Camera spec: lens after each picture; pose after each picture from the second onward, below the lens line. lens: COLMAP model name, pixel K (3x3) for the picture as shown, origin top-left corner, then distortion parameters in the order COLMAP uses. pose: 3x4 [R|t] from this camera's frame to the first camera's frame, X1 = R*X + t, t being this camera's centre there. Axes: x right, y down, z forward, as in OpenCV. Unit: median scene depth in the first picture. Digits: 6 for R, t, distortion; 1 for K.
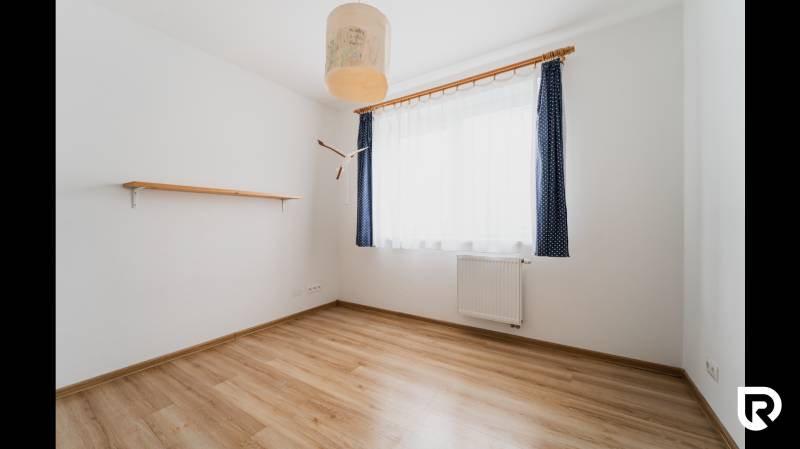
lens RADIAL K [[276.5, 0, 402.0], [0, 276.5, 221.8], [0, 0, 1]] dist [-0.011903, -0.000033]
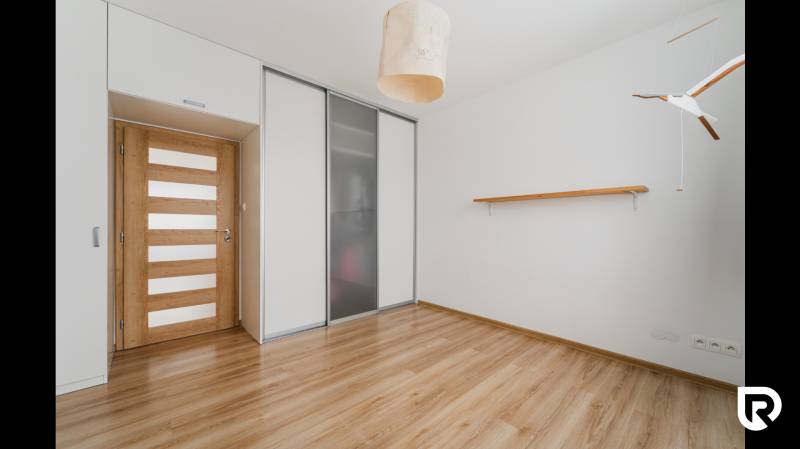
lens RADIAL K [[276.5, 0, 403.0], [0, 276.5, 226.8], [0, 0, 1]] dist [-0.011903, -0.000033]
pose [[-0.245967, 0.019696, -0.969078, 0.742513], [0.009529, 0.999794, 0.017902, -0.019137], [0.969231, -0.004831, -0.246104, 1.105067]]
